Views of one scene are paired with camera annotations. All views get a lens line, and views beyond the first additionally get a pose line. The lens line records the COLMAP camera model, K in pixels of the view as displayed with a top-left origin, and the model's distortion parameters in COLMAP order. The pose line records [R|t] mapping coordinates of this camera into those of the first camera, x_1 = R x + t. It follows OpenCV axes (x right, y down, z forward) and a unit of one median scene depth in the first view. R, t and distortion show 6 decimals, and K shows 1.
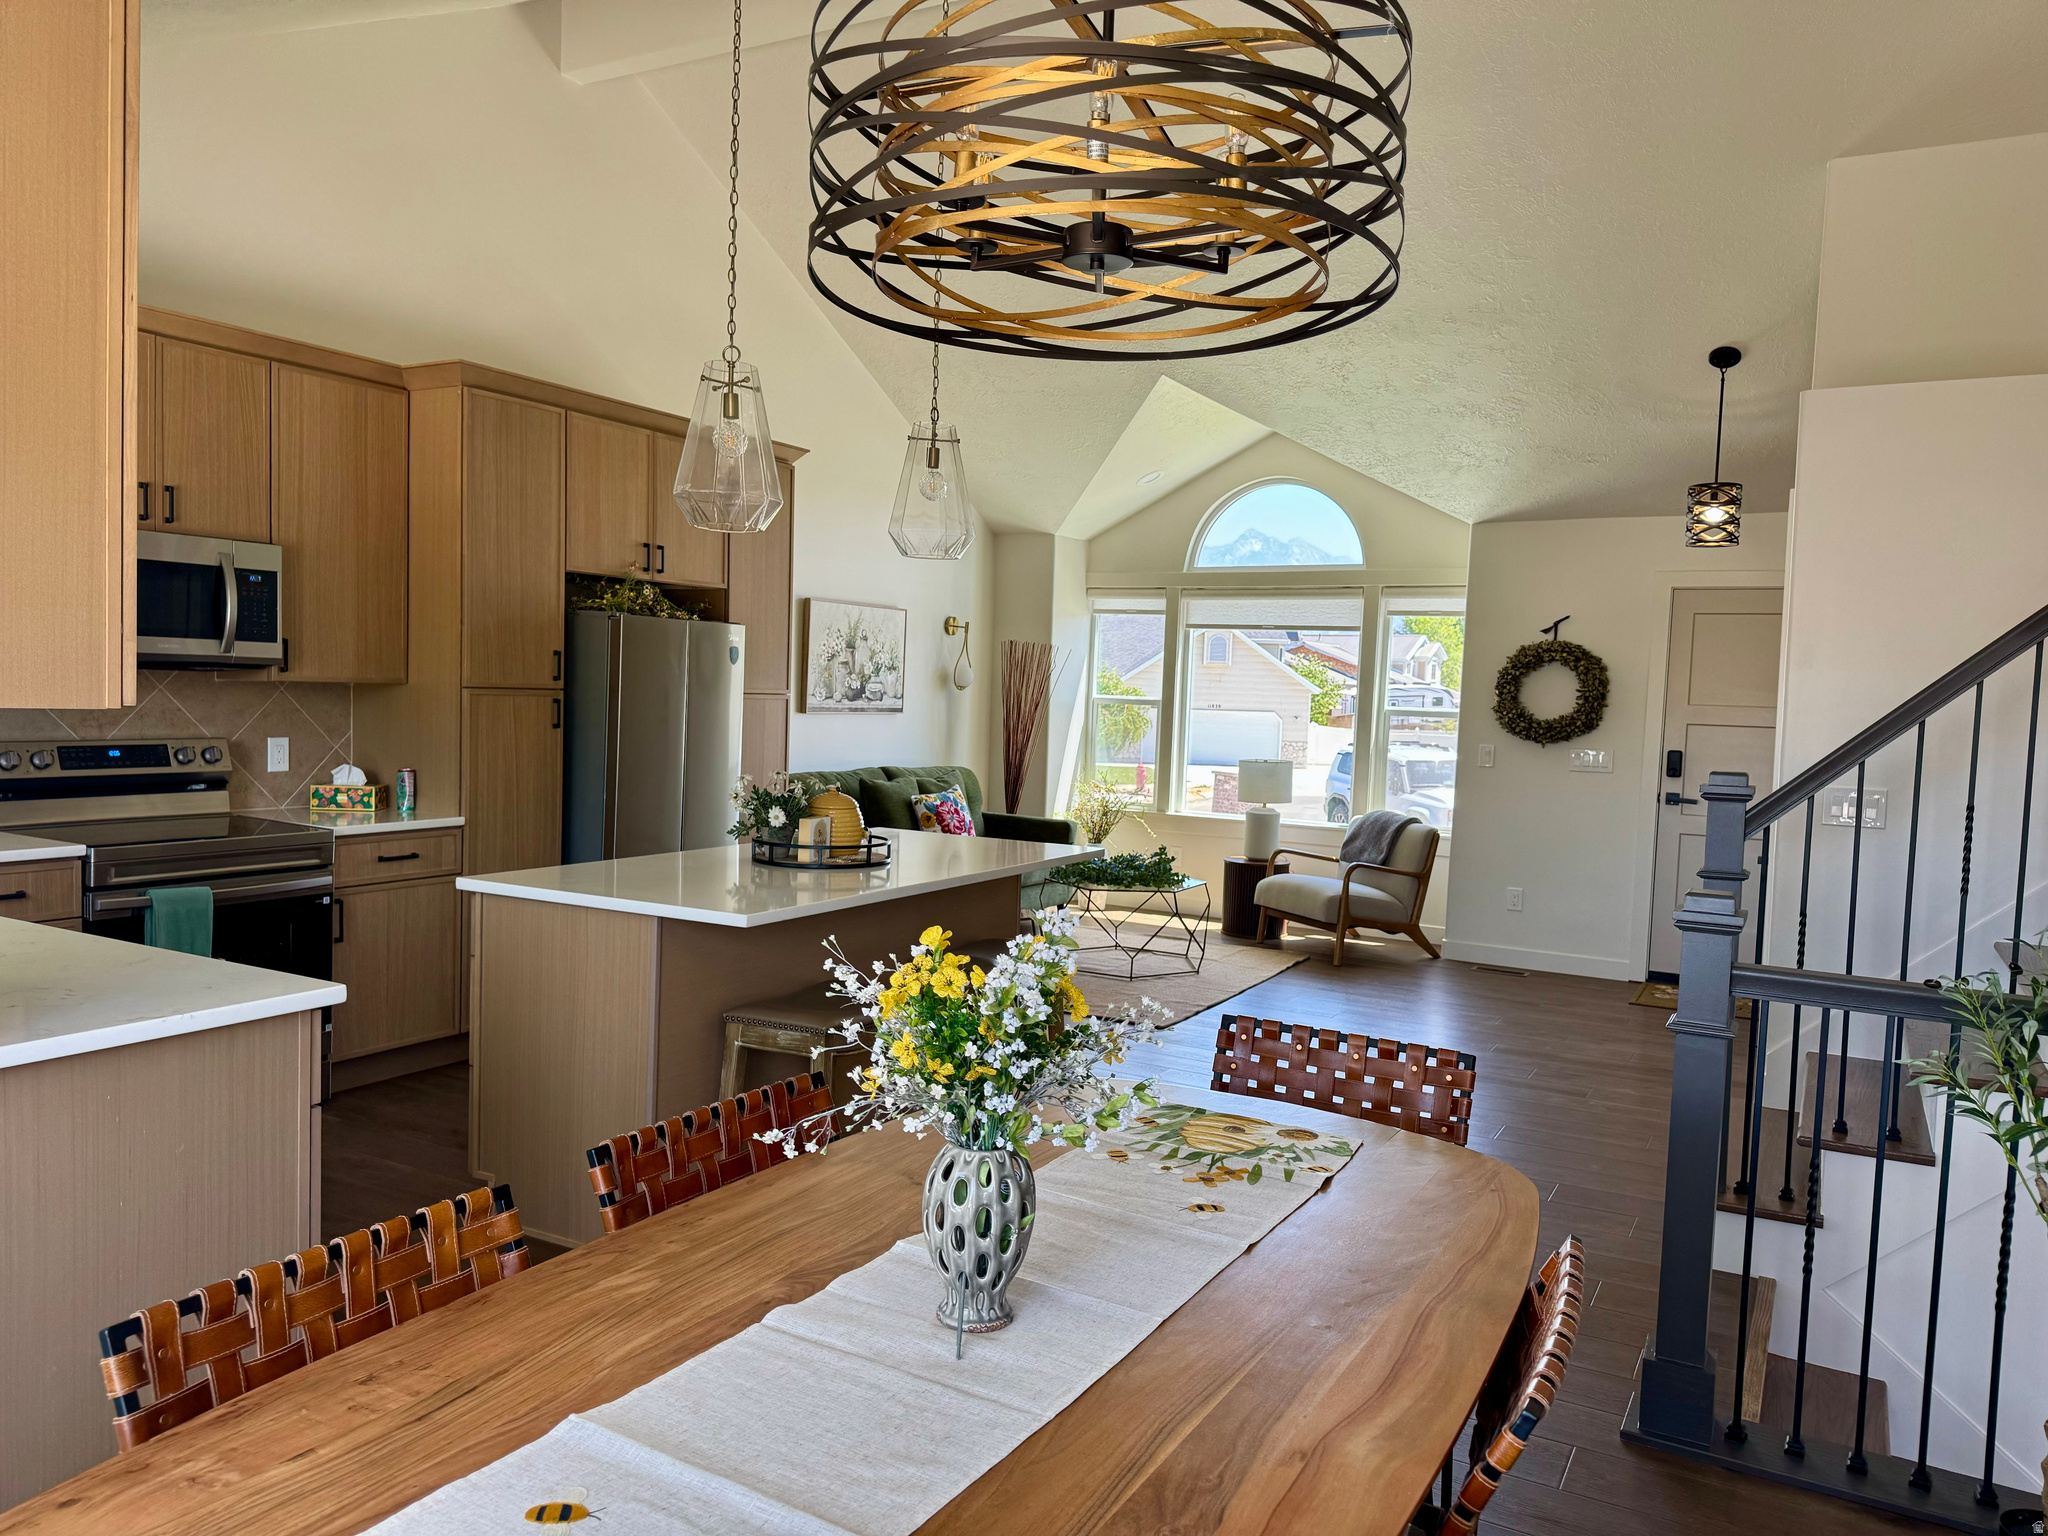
lens RADIAL K [[1450.3, 0, 1027.5], [0, 1450.3, 761.7], [0, 0, 1]] dist [0.041285, -0.043943]
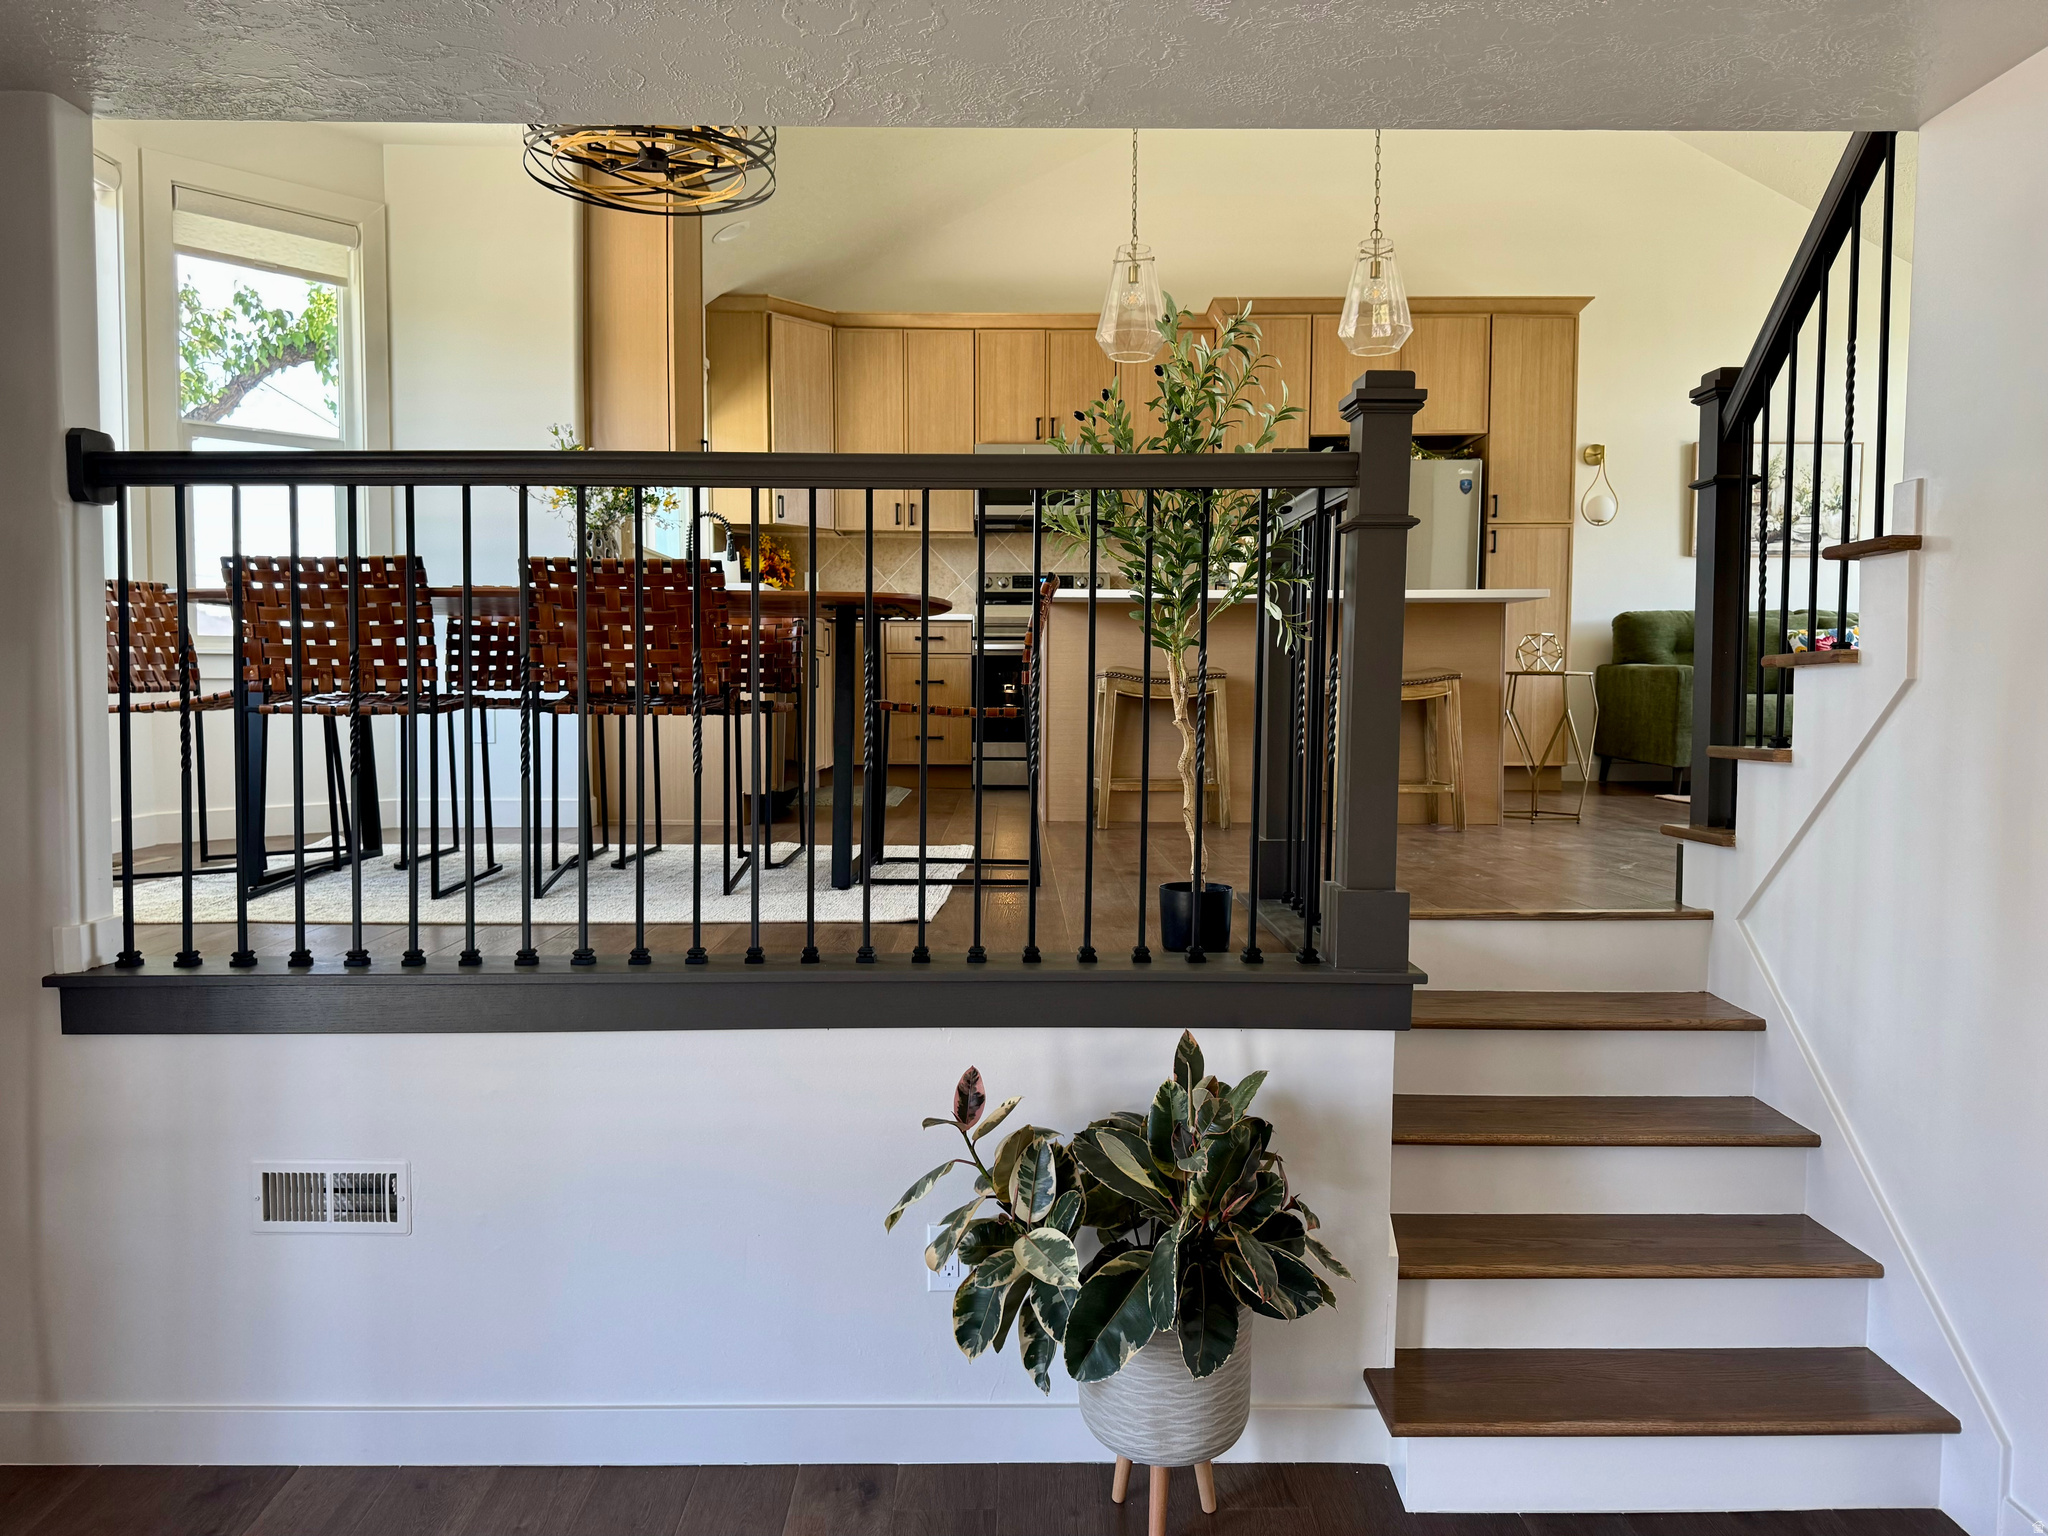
lens RADIAL K [[1450.3, 0, 1056.1], [0, 1450.3, 797.1], [0, 0, 1]] dist [0.041285, -0.043943]
pose [[0.486077, 0.034719, -0.873226, 0.847045], [-0.026702, 0.999334, 0.024869, 0.197718], [0.873508, 0.011228, 0.486680, 0.158211]]
